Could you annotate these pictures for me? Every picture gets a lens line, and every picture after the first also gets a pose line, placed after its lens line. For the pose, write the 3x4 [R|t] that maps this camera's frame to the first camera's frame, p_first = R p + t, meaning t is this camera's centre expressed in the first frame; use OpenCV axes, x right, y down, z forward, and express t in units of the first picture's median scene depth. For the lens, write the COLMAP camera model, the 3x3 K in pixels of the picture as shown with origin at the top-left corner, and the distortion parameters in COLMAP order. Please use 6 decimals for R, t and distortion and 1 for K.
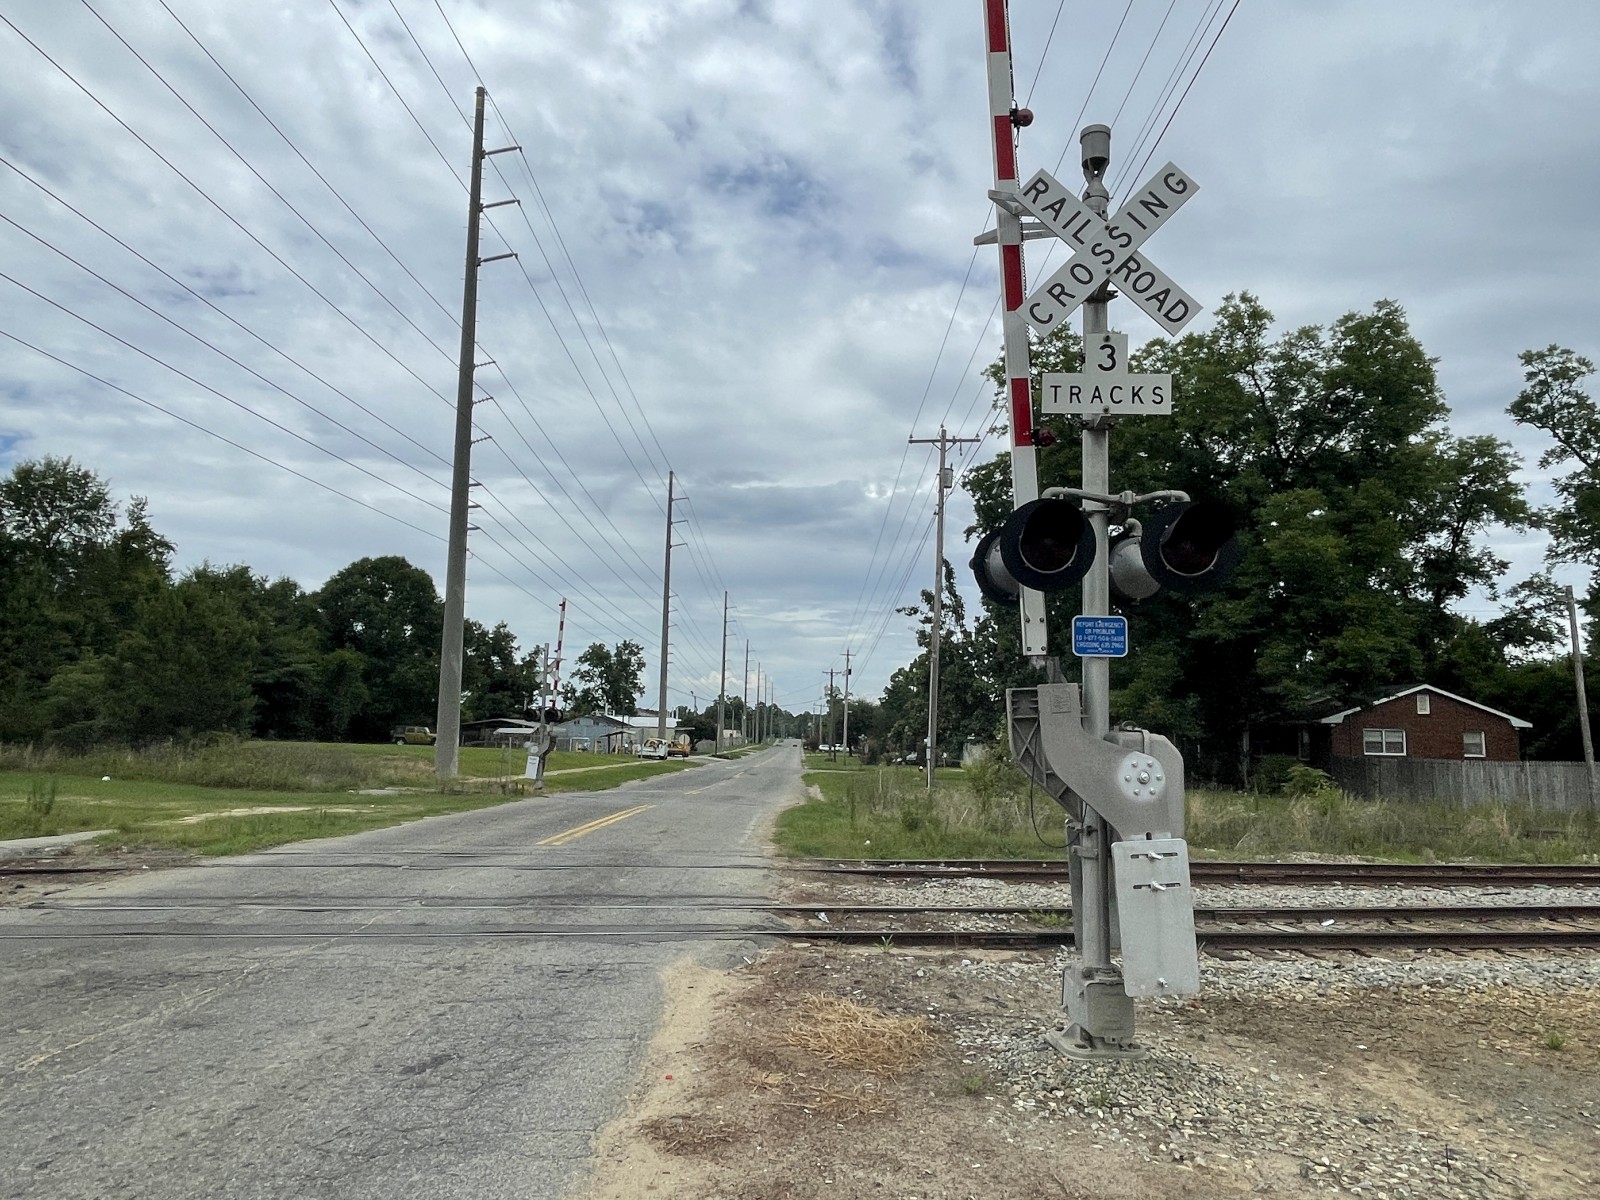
lens RADIAL K [[1054.1, 0, 800.8], [0, 1054.1, 602.4], [0, 0, 1]] dist [0.004400, -0.002989]
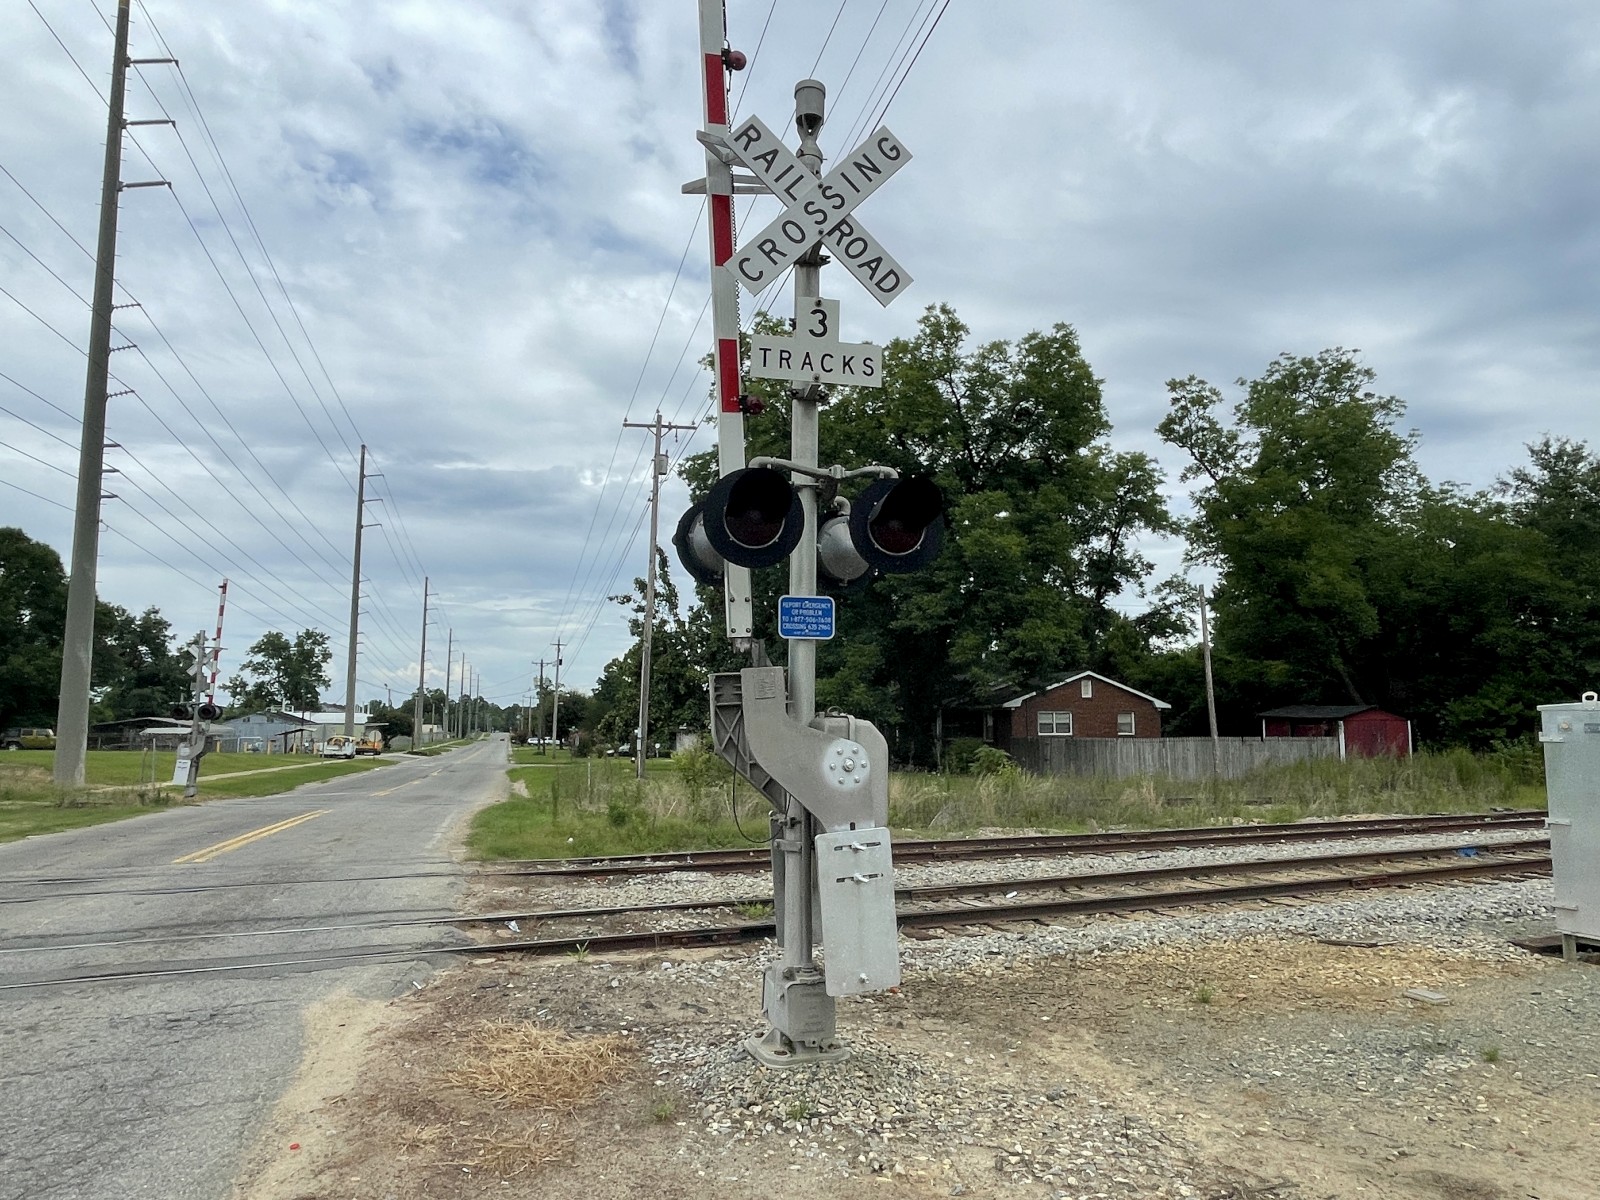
lens RADIAL K [[1049.4, 0, 819.5], [0, 1049.4, 604.7], [0, 0, 1]] dist [0.001411, -0.000745]
pose [[0.959460, 0.011672, 0.281602, 0.004952], [-0.014698, 0.999855, 0.008633, 0.002119], [-0.281461, -0.012422, 0.959492, 0.015784]]
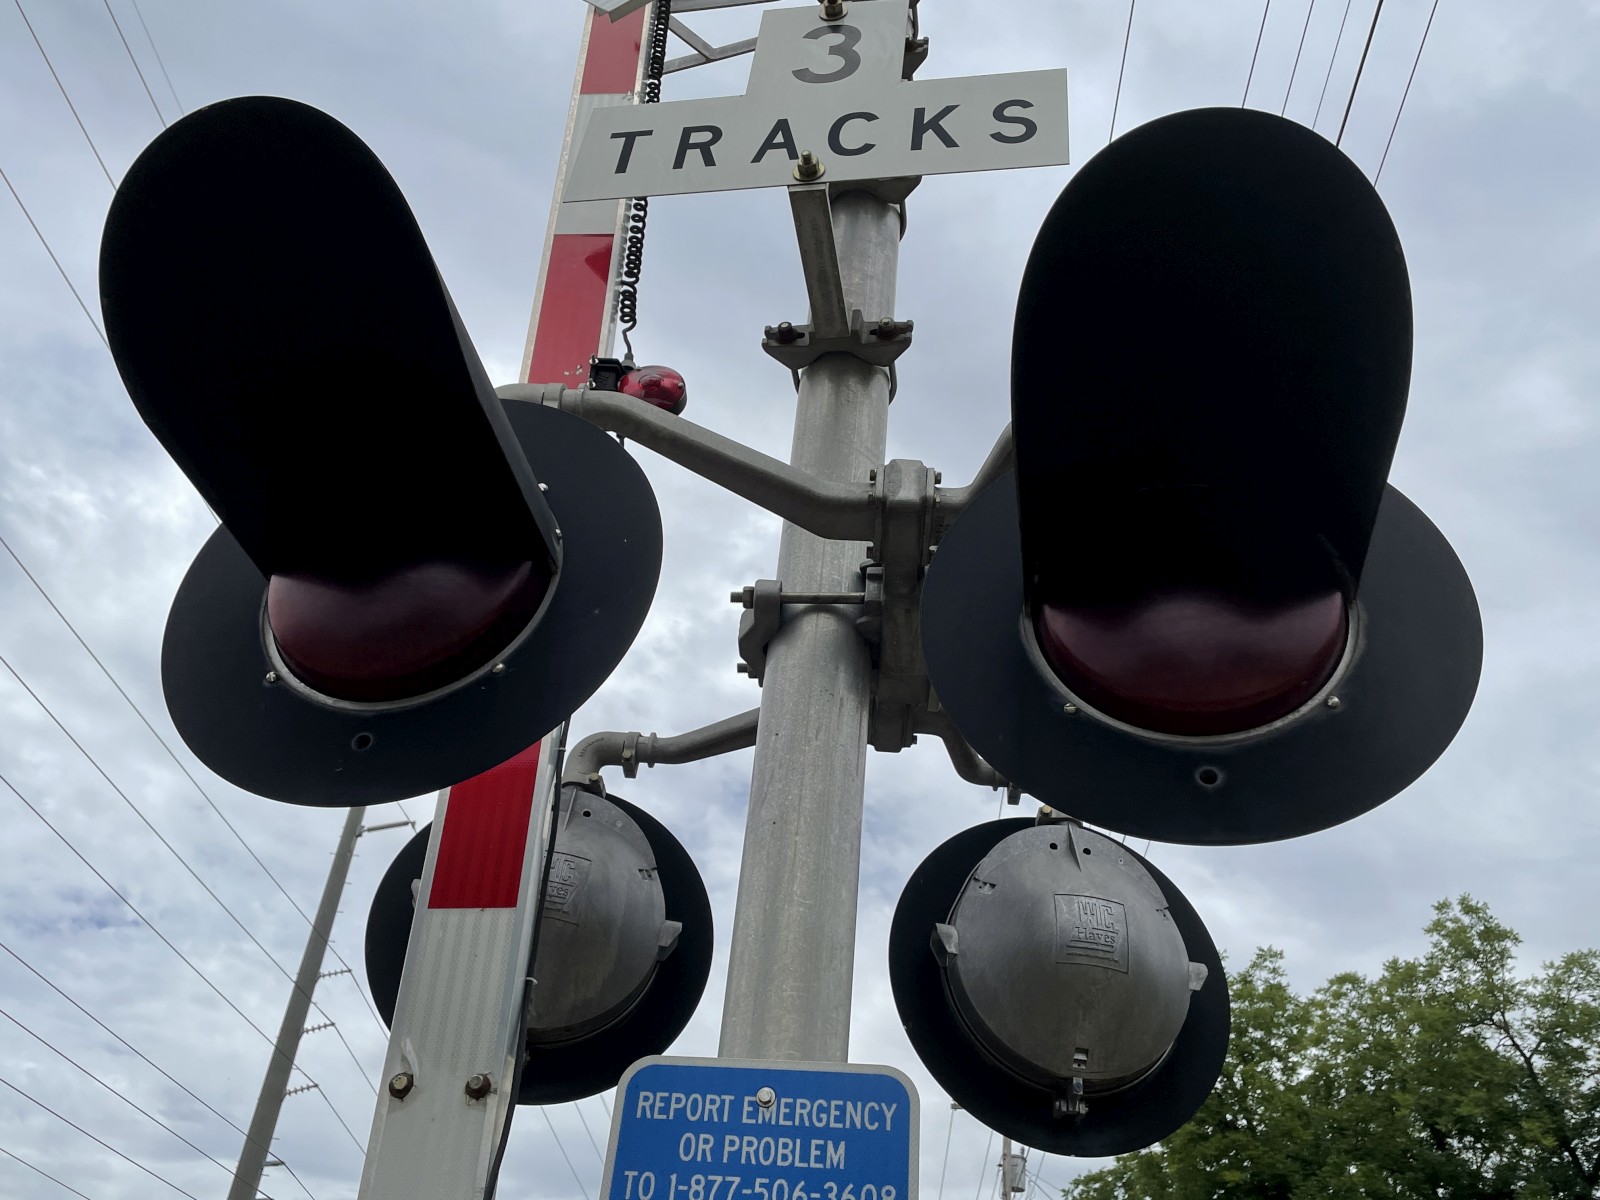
lens RADIAL K [[1399.1, 0, 795.0], [0, 1399.1, 641.6], [0, 0, 1]] dist [0.035380, 0.003012]
pose [[0.998125, 0.012703, -0.059875, 0.051044], [-0.040105, 0.874716, -0.482973, 0.011272], [0.046238, 0.484469, 0.873586, 0.127295]]
